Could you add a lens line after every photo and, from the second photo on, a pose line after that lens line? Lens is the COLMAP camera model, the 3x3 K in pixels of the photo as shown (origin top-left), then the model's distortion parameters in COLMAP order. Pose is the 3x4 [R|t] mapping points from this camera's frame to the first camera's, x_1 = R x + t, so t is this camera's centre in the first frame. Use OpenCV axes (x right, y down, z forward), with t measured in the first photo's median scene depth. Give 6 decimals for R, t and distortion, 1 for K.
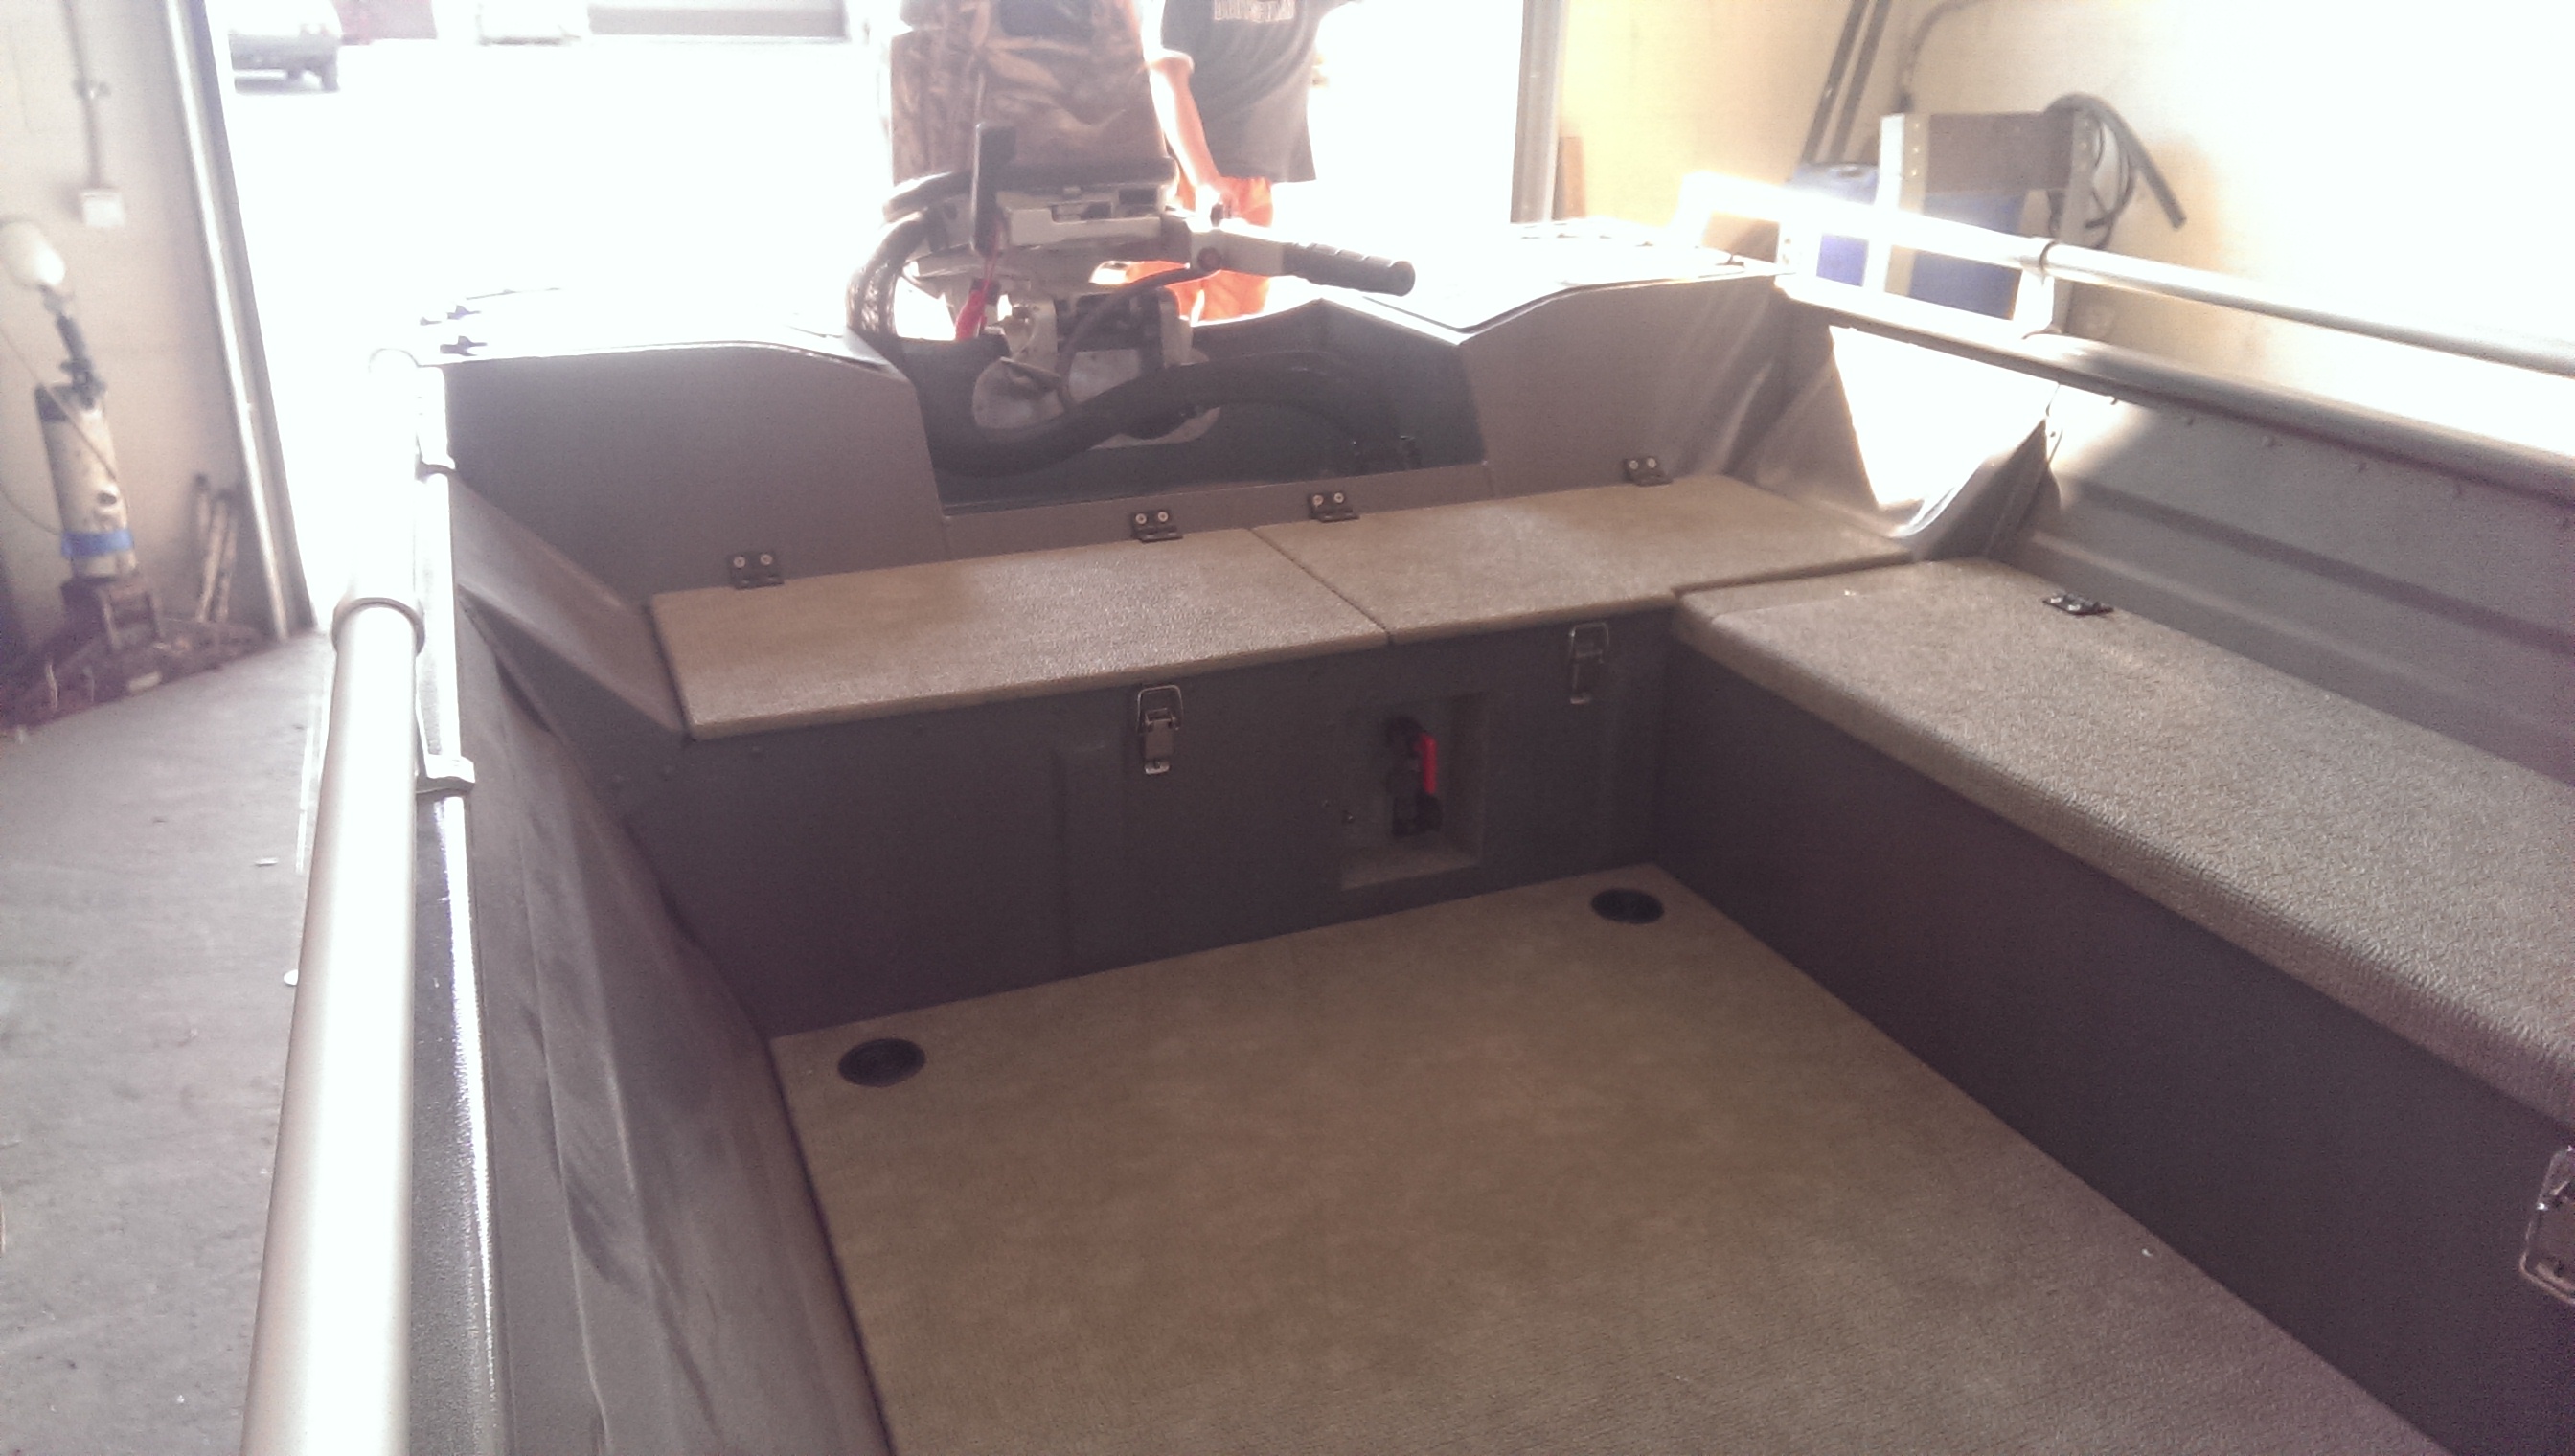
lens RADIAL K [[1822.2, 0, 1370.5], [0, 1822.2, 726.5], [0, 0, 1]] dist [0.072630, -0.127980]
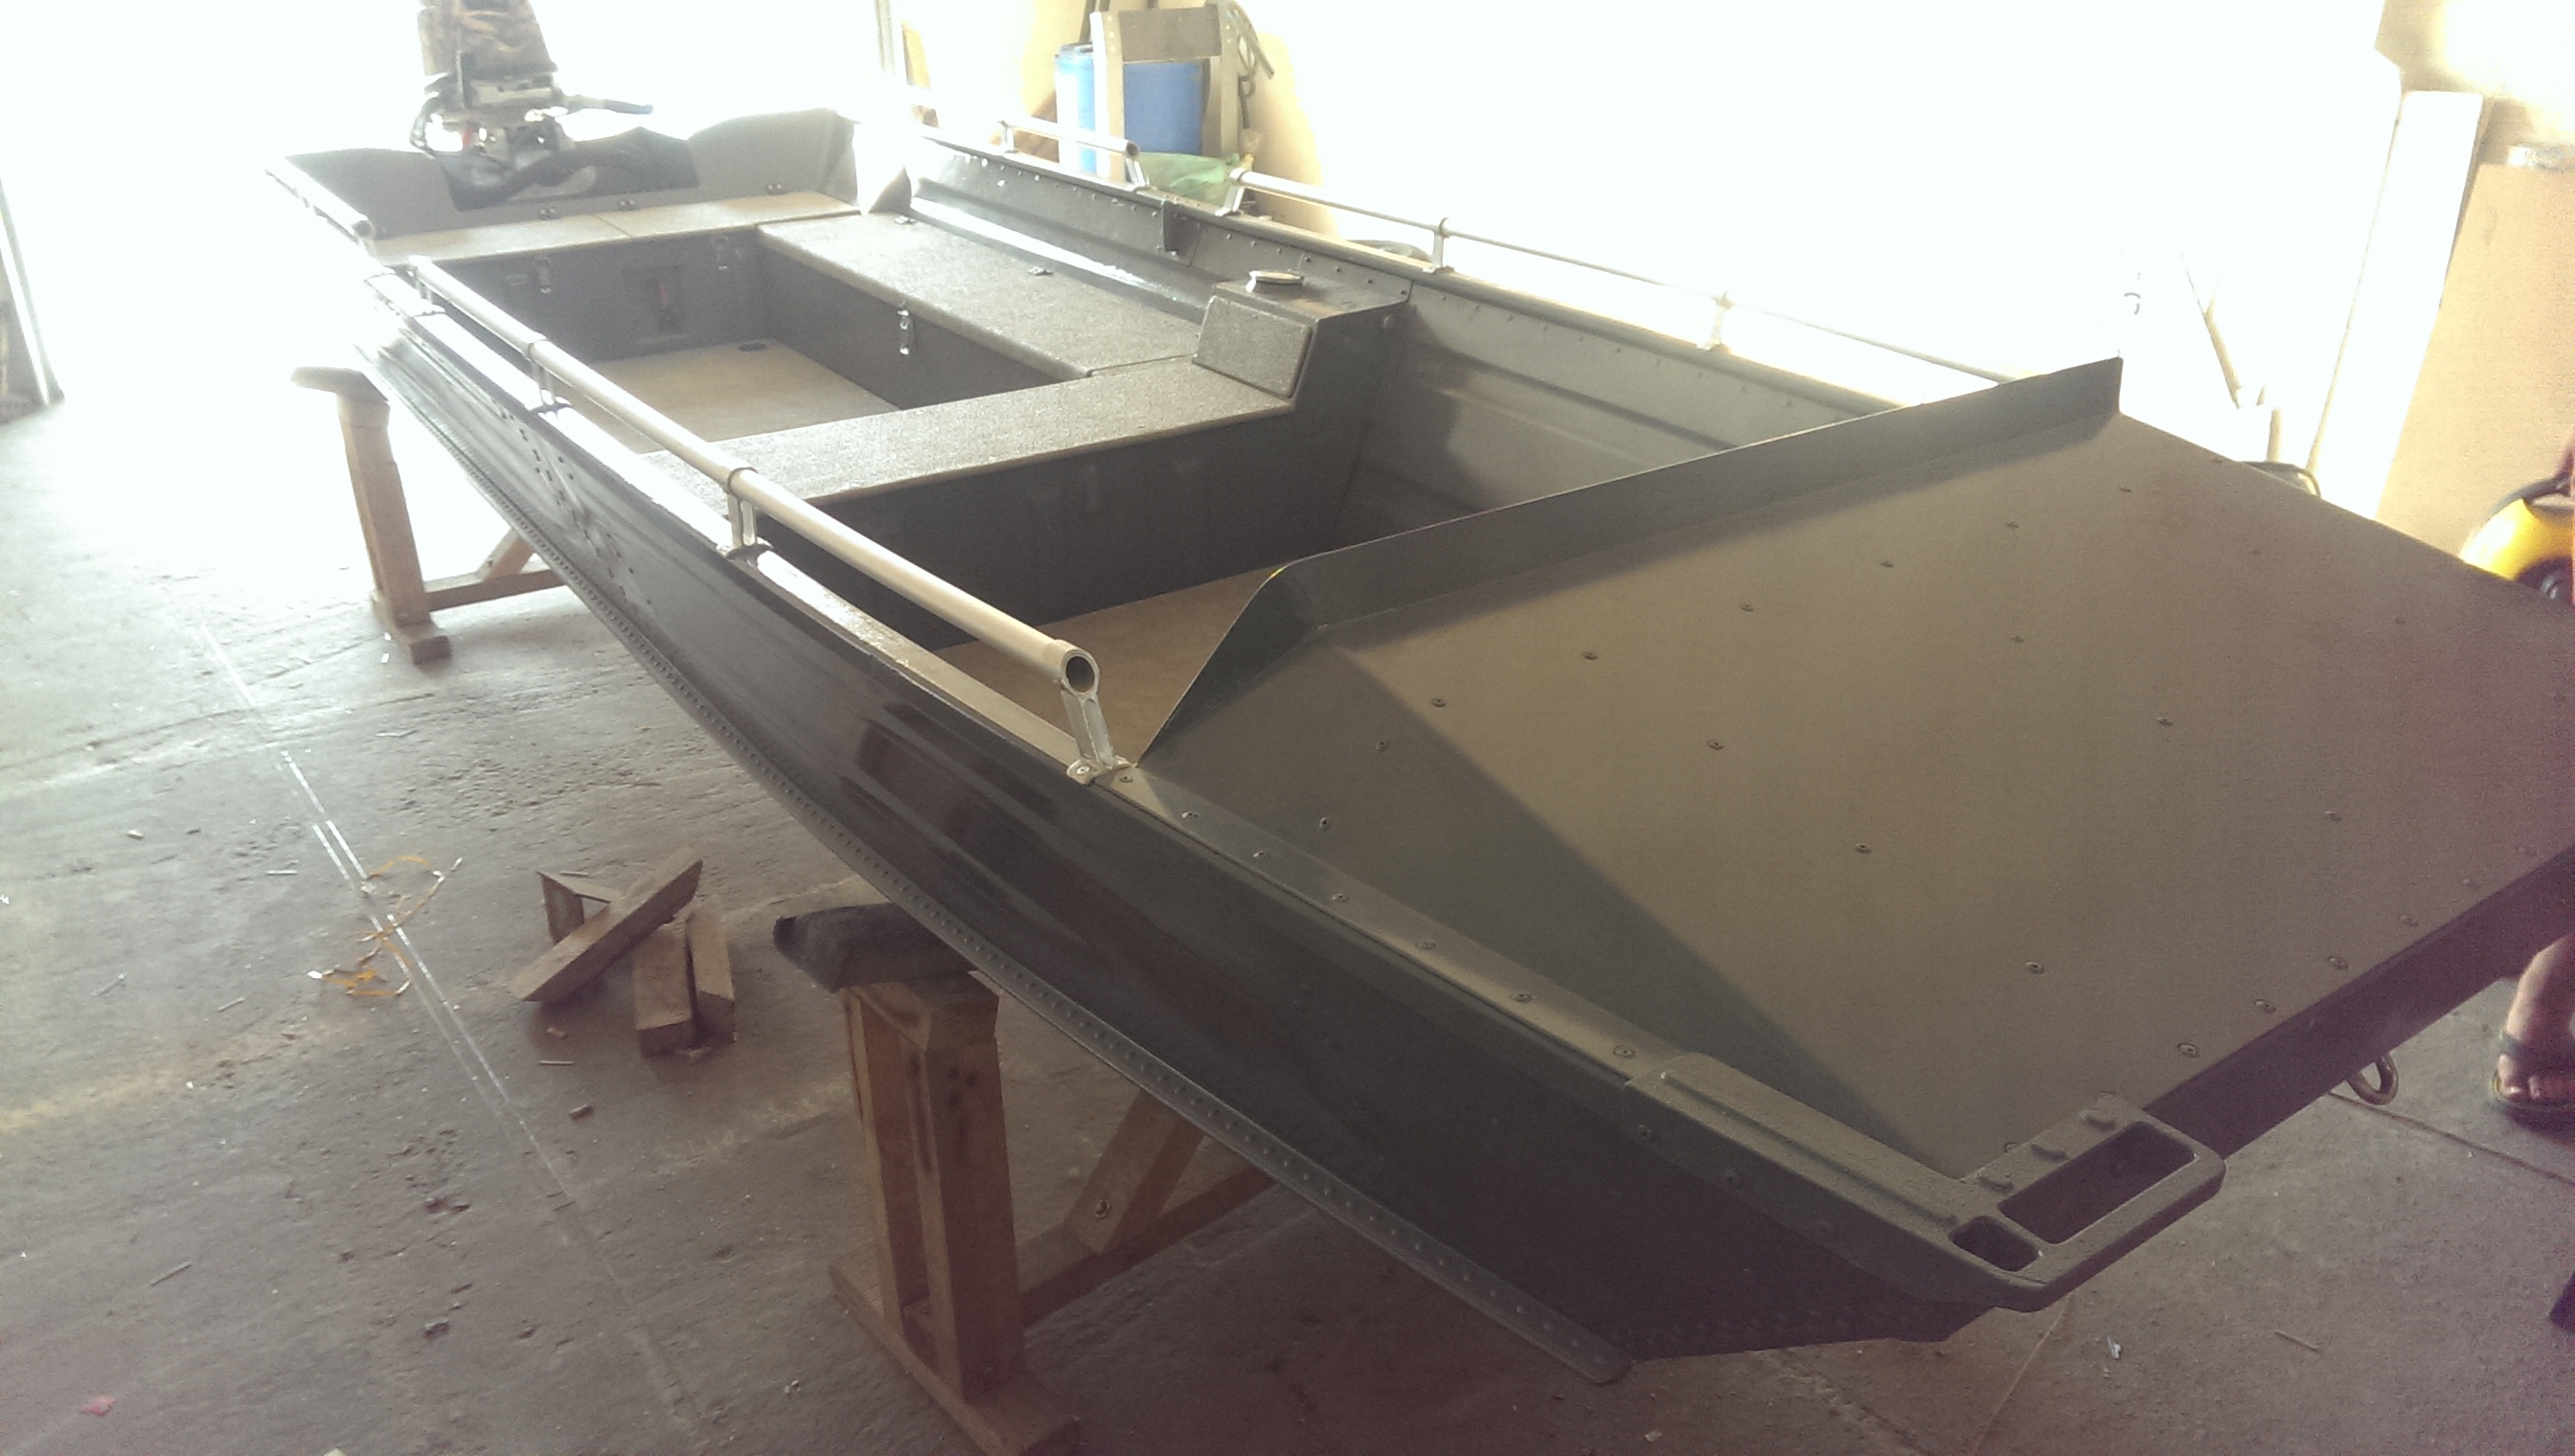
lens RADIAL K [[1822.2, 0, 1370.5], [0, 1822.2, 726.5], [0, 0, 1]] dist [0.072630, -0.127980]
pose [[0.980092, -0.099844, 0.171613, 0.406329], [0.088733, 0.993503, 0.071257, 0.428125], [-0.177613, -0.054611, 0.982584, -1.439482]]
